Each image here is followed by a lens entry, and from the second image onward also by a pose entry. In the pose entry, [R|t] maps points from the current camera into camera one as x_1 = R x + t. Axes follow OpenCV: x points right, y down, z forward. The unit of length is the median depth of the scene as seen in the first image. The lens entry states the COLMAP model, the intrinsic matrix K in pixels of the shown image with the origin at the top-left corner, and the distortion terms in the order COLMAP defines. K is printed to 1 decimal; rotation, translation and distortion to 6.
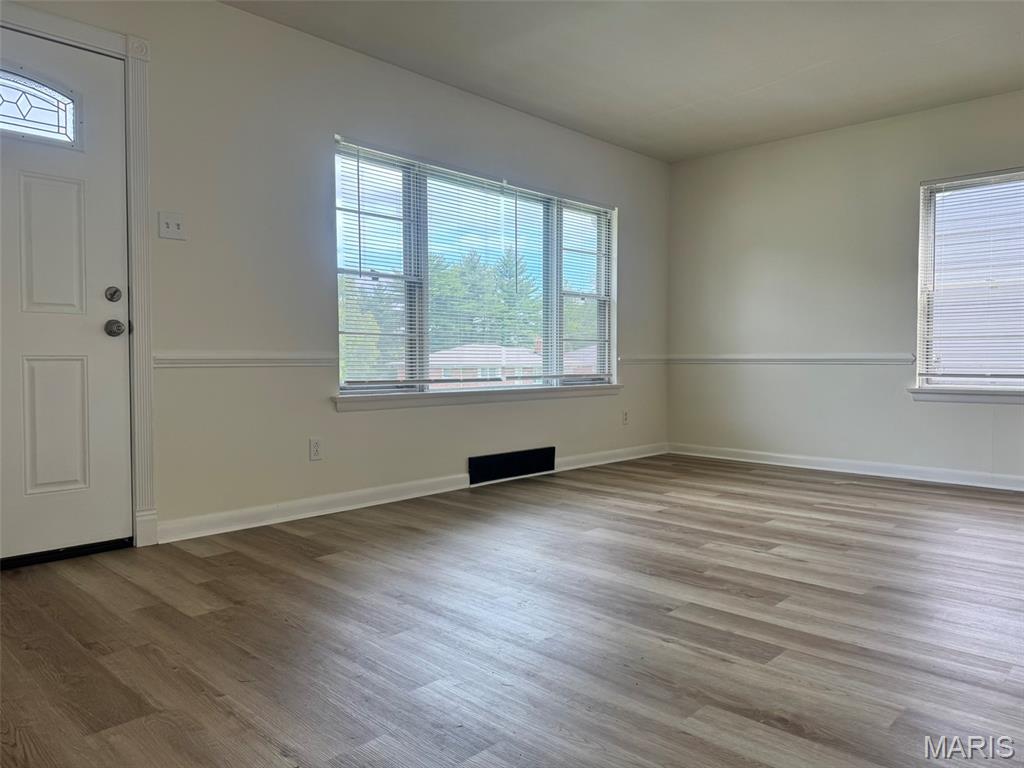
lens RADIAL K [[716.4, 0, 517.3], [0, 716.4, 377.2], [0, 0, 1]] dist [0.065943, -0.078546]
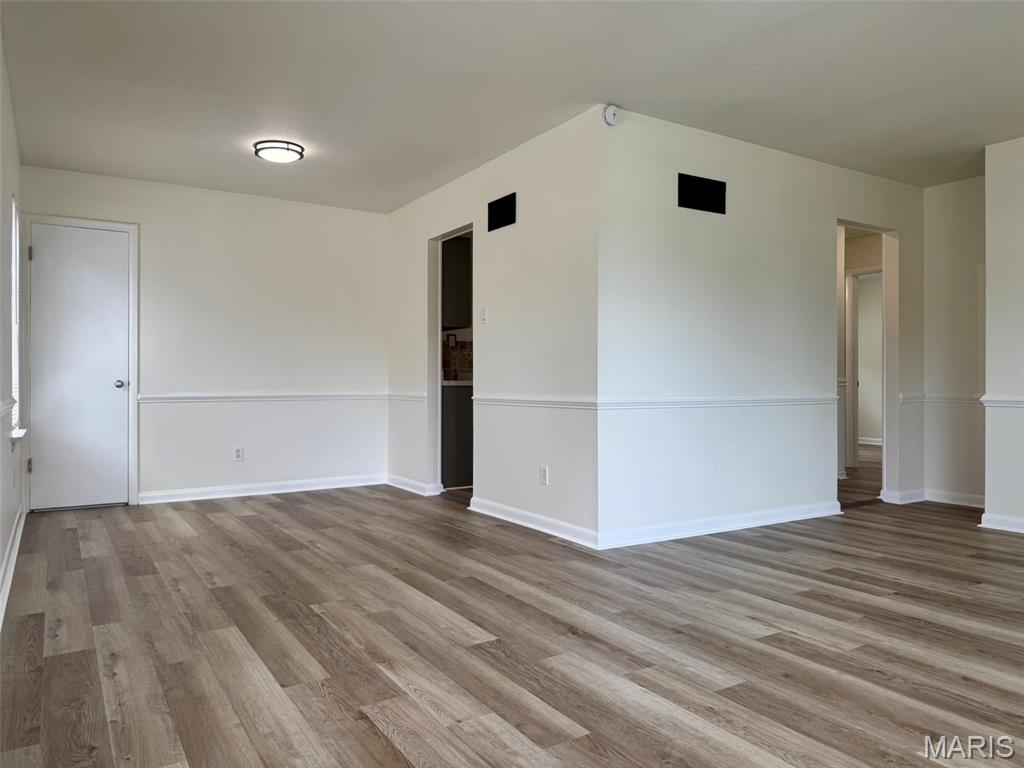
lens RADIAL K [[716.4, 0, 522.6], [0, 716.4, 382.5], [0, 0, 1]] dist [0.065943, -0.078546]
pose [[-0.971569, -0.005359, 0.236696, 0.332731], [0.003013, 0.999383, 0.034994, -0.070899], [-0.236738, 0.034712, -0.970953, 1.441688]]
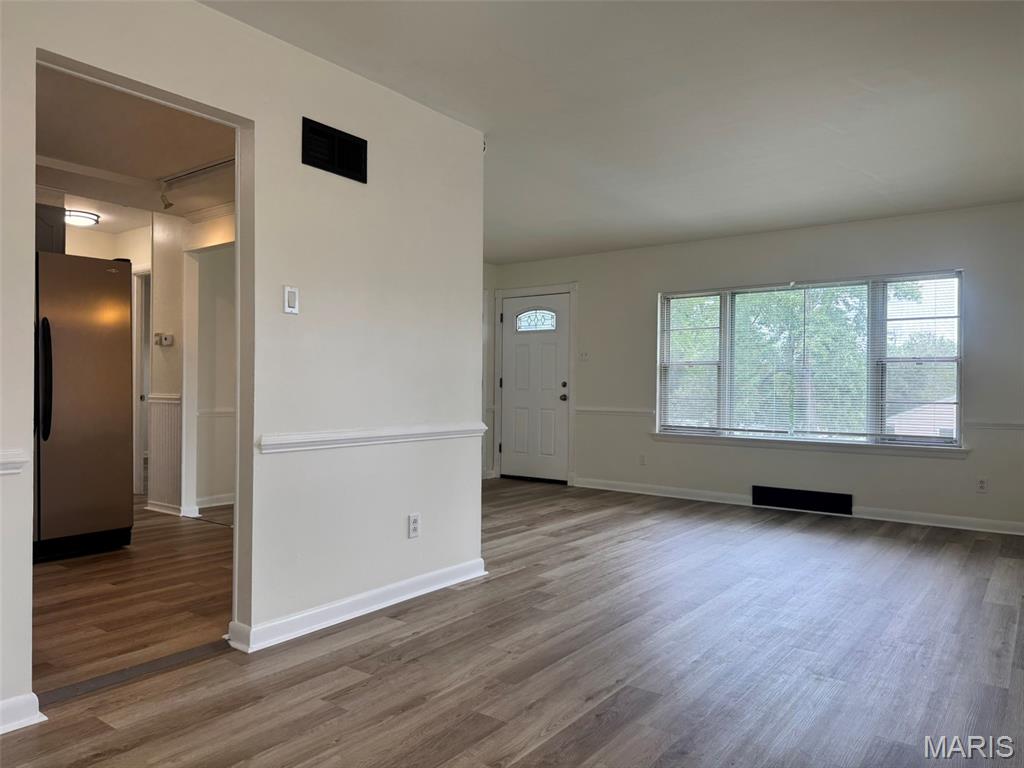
lens RADIAL K [[716.4, 0, 508.8], [0, 716.4, 386.6], [0, 0, 1]] dist [0.065943, -0.078546]
pose [[0.108309, -0.003761, -0.994110, 1.445187], [-0.037961, 0.999248, -0.007917, -0.059052], [0.993392, 0.038595, 0.108085, 0.393222]]
